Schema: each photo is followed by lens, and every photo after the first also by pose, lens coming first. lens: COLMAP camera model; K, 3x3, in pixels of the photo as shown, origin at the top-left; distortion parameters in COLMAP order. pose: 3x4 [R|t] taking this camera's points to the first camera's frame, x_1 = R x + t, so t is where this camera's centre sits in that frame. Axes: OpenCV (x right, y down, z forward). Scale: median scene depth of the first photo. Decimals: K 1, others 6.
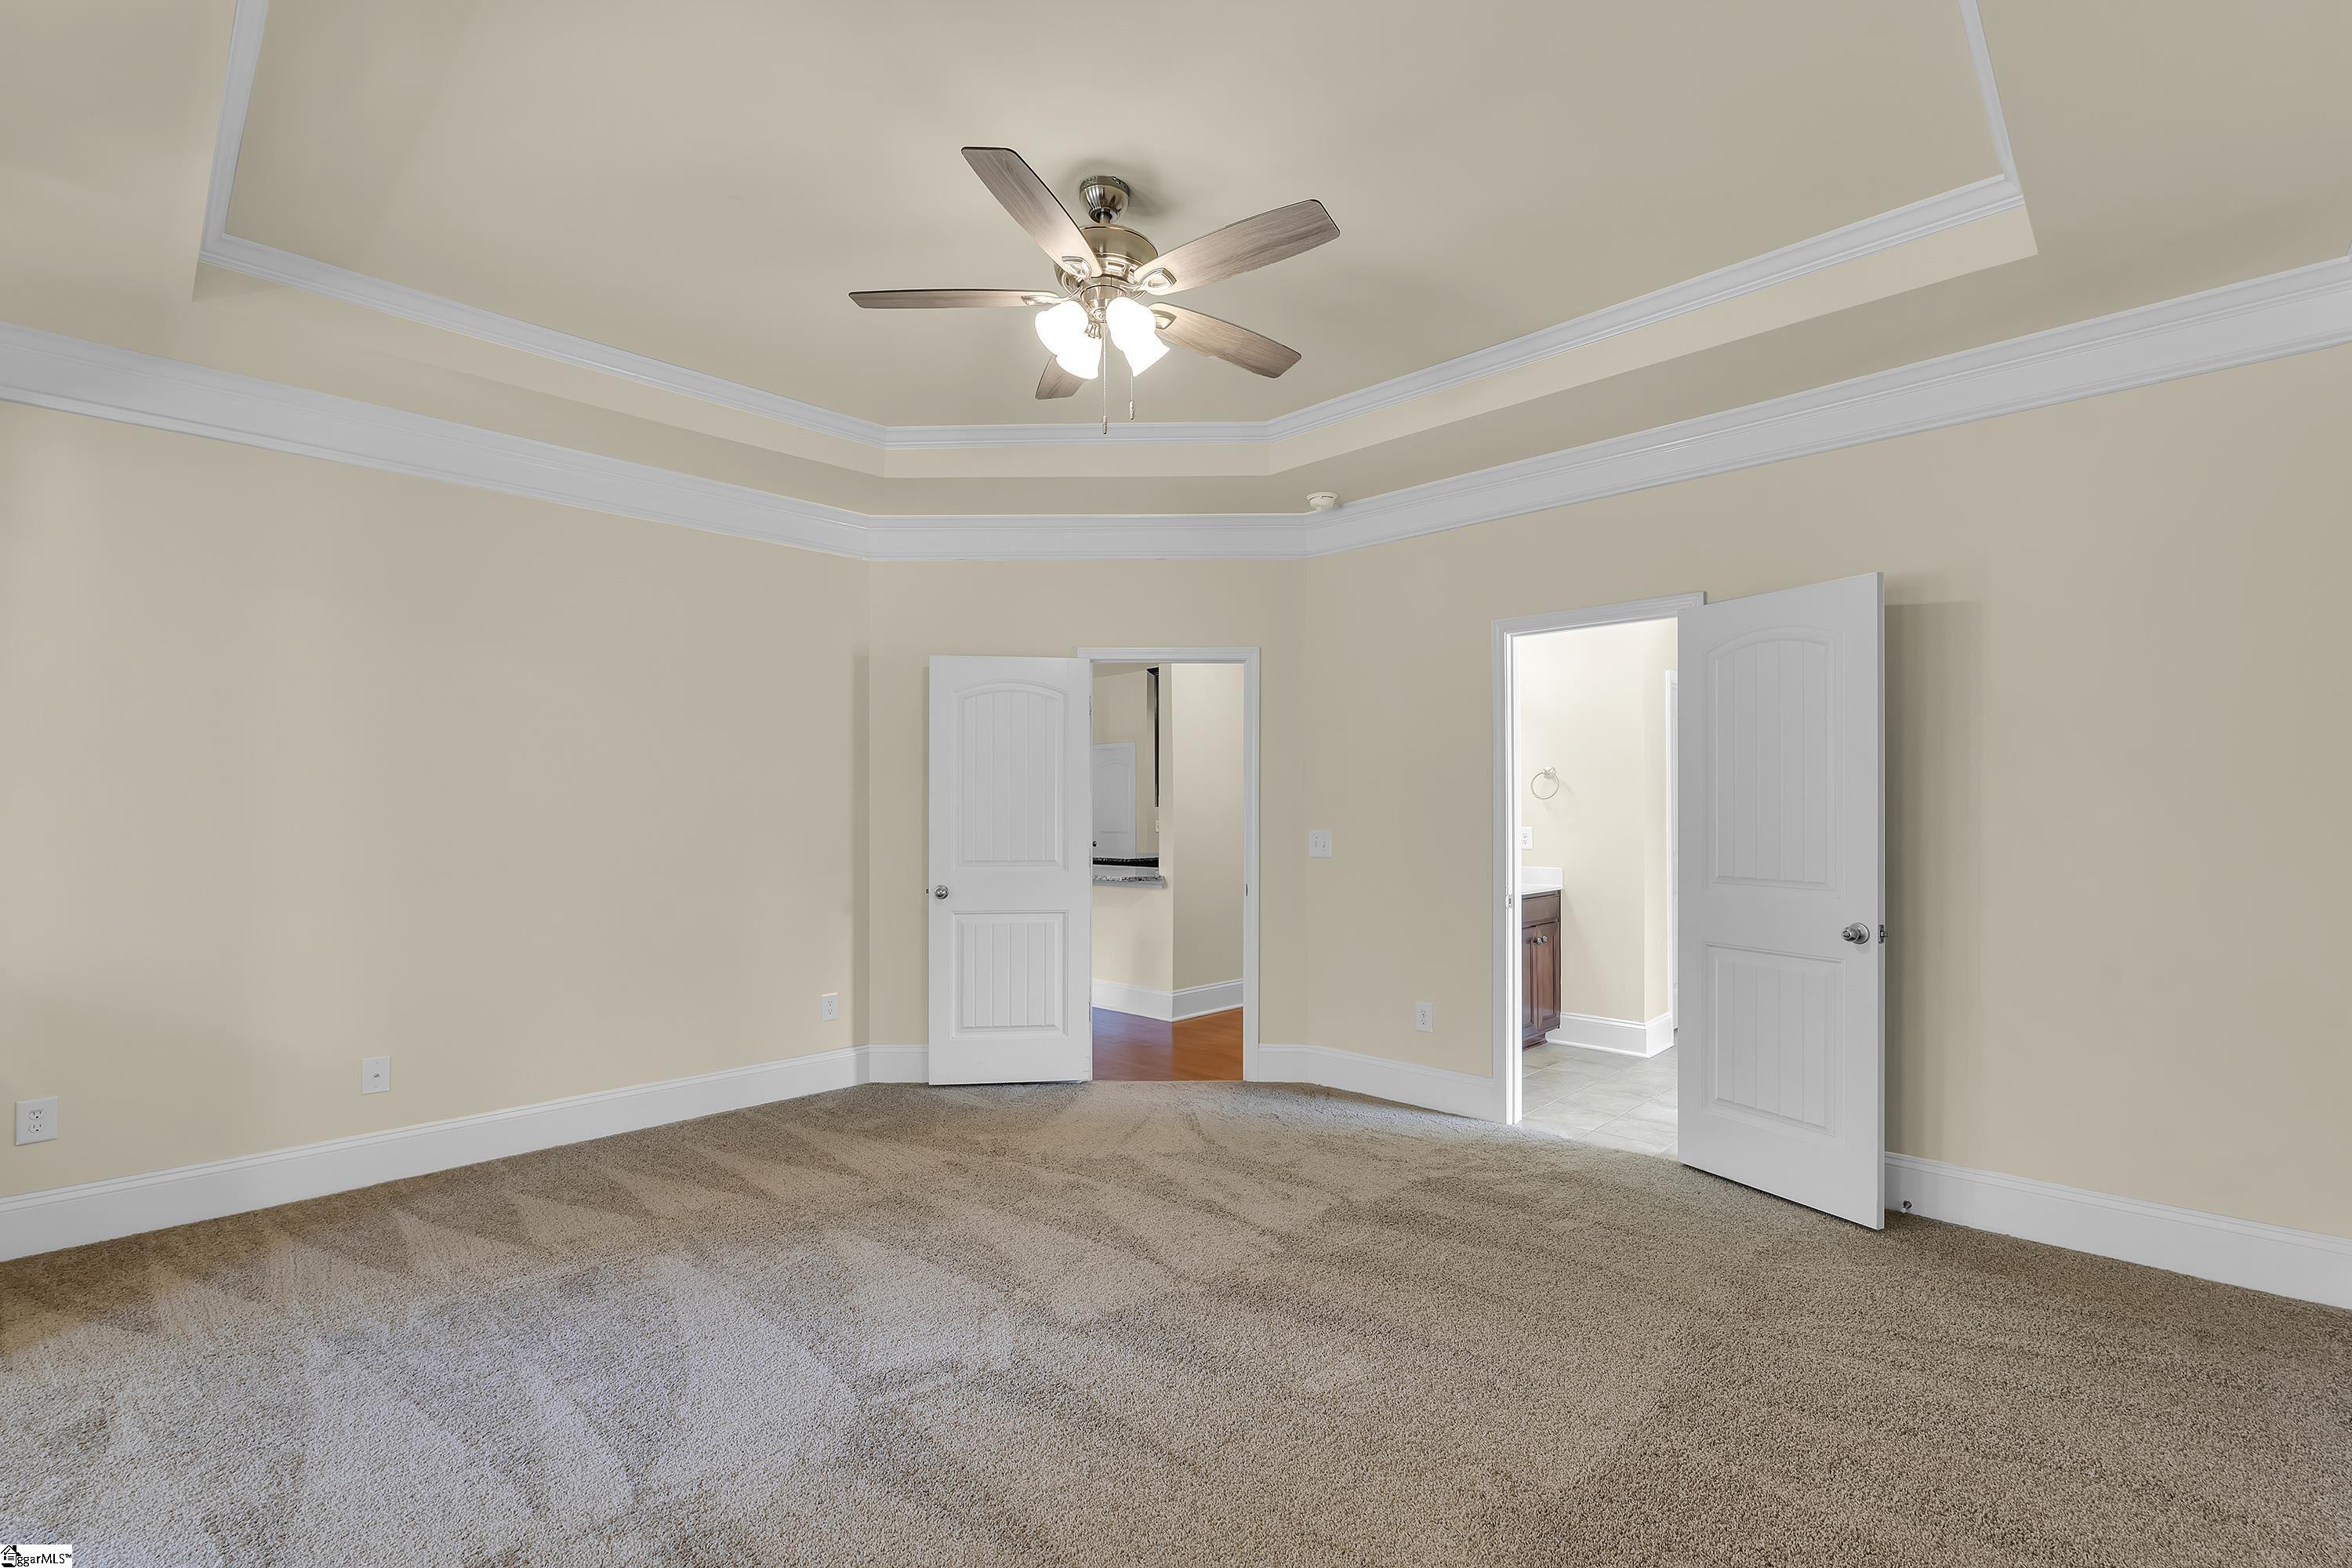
lens RADIAL K [[1035.3, 0, 1173.3], [0, 1035.3, 794.7], [0, 0, 1]] dist [-0.001177, -0.000485]
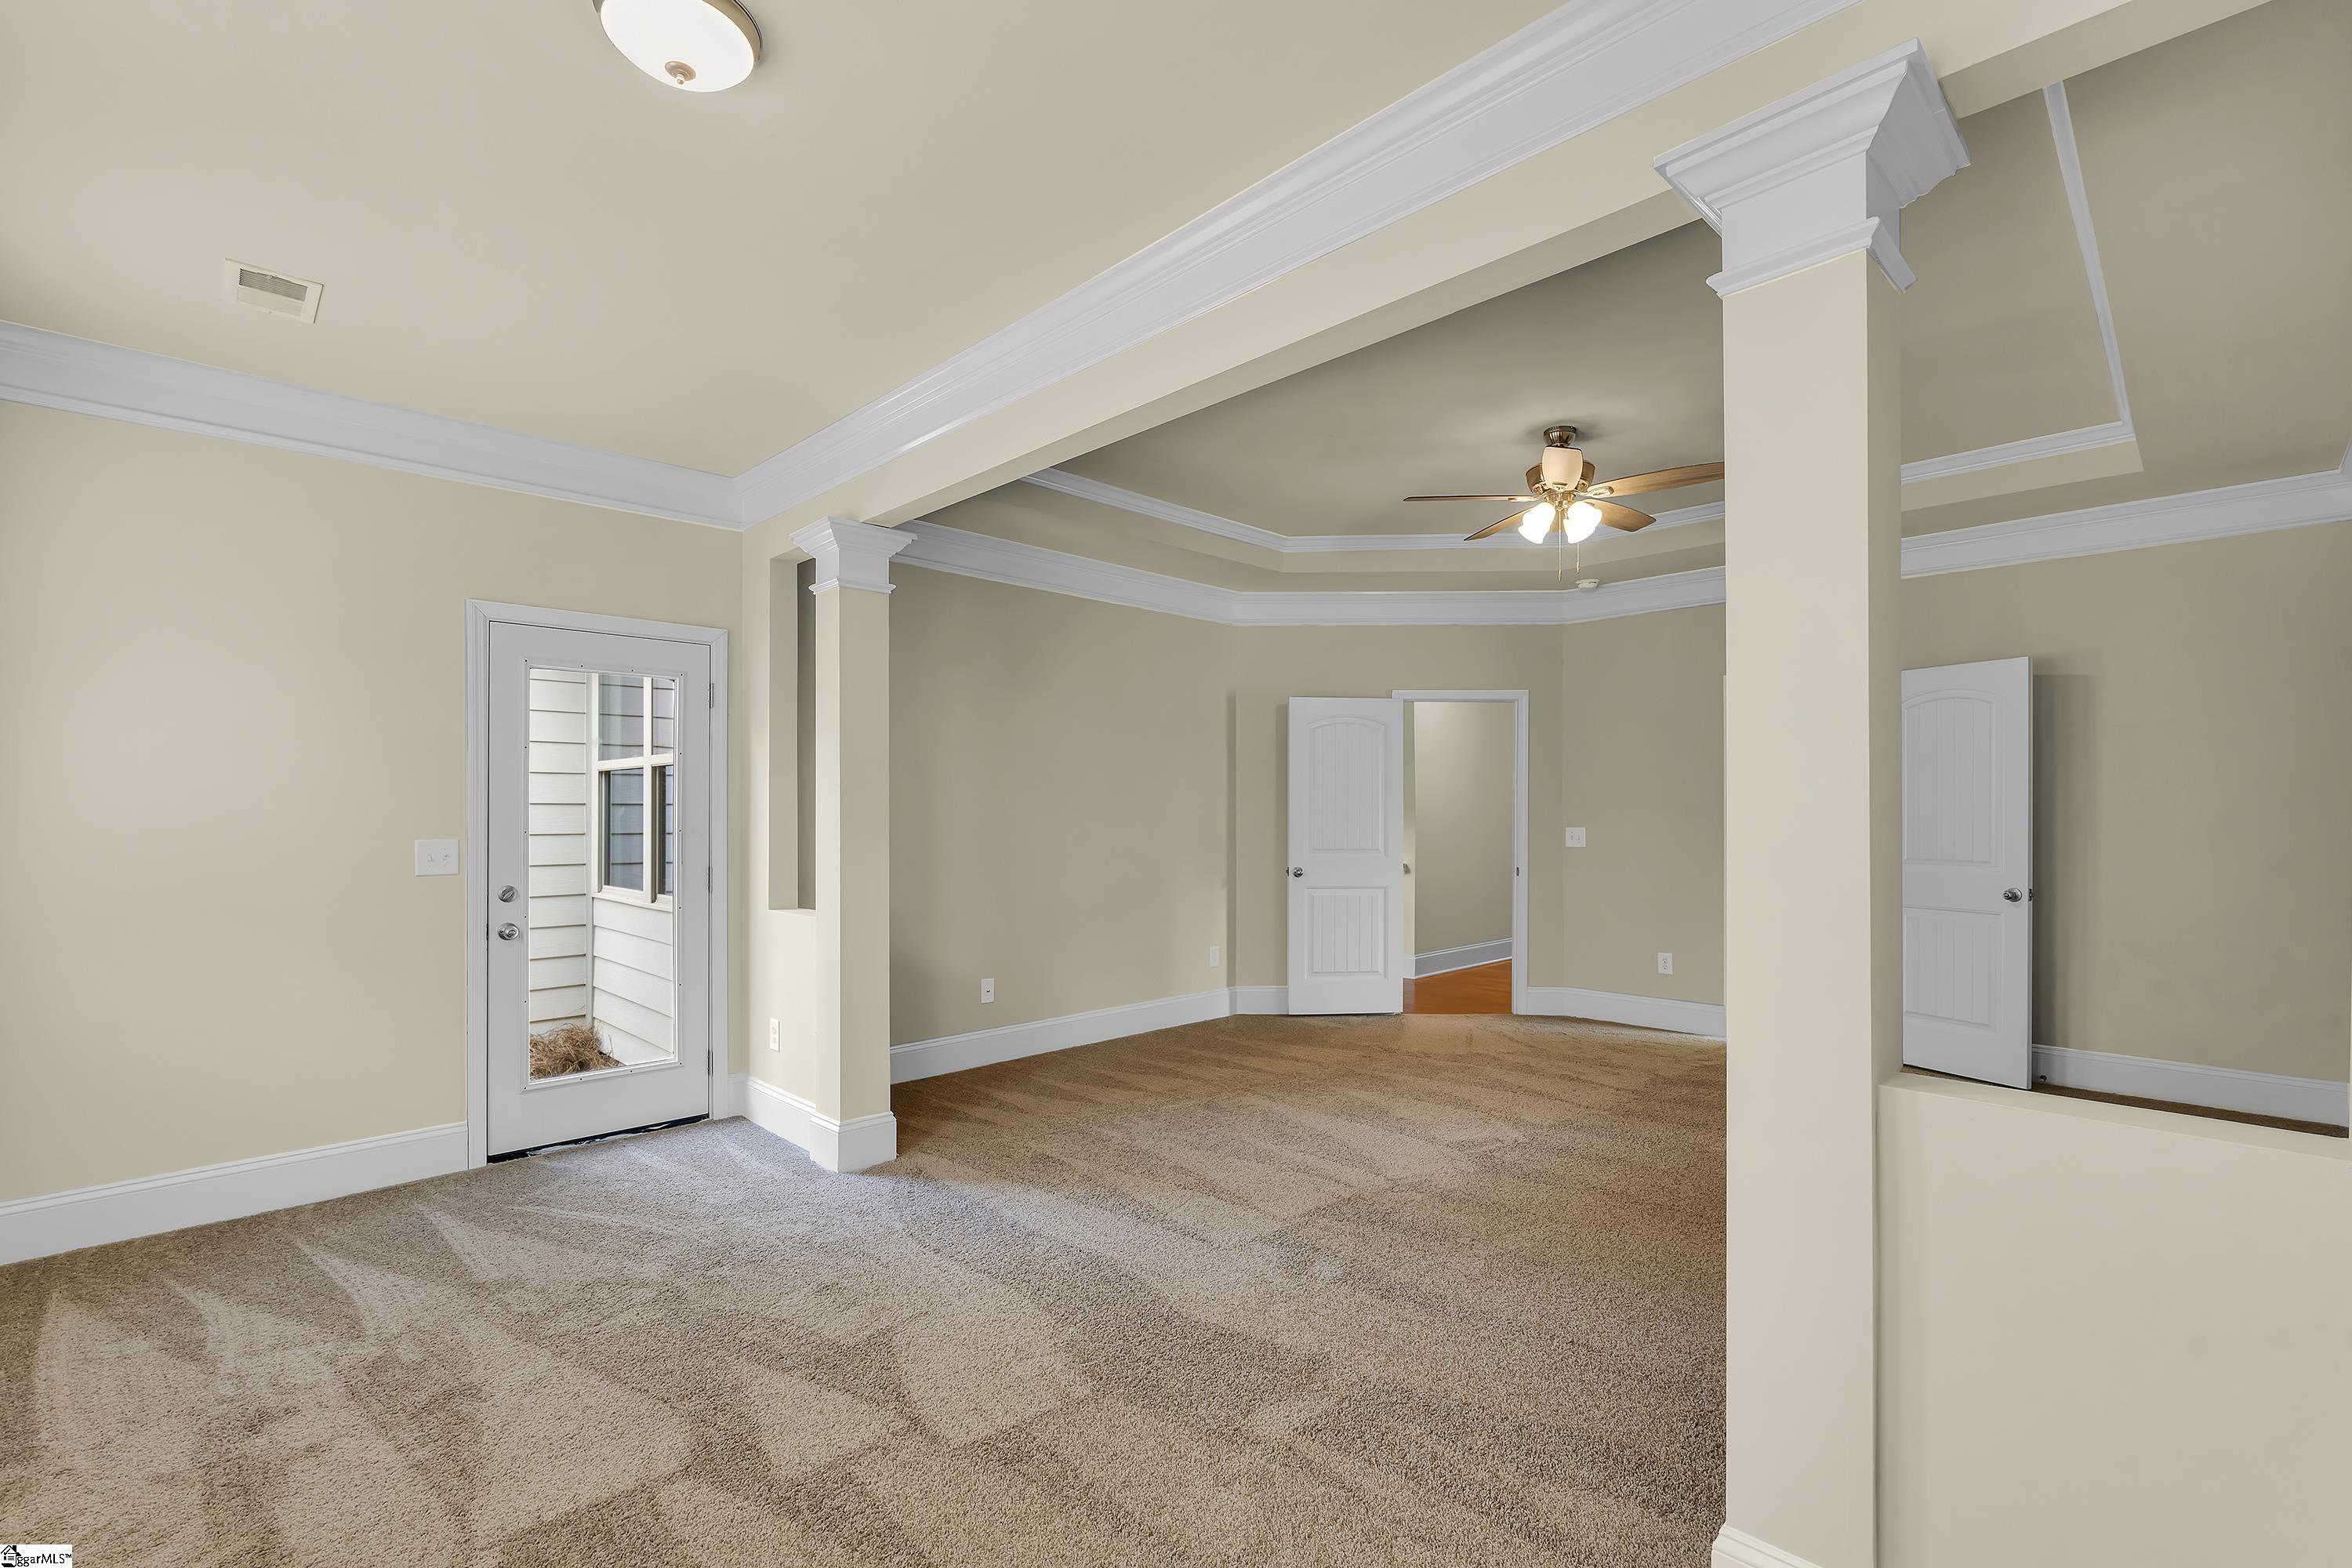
lens RADIAL K [[1035.3, 0, 1179.0], [0, 1035.3, 796.4], [0, 0, 1]] dist [-0.001177, -0.000485]
pose [[0.999829, 0.001154, -0.018469, -0.474125], [-0.001131, 0.999999, 0.001243, -0.008903], [0.018470, -0.001222, 0.999829, -0.476599]]
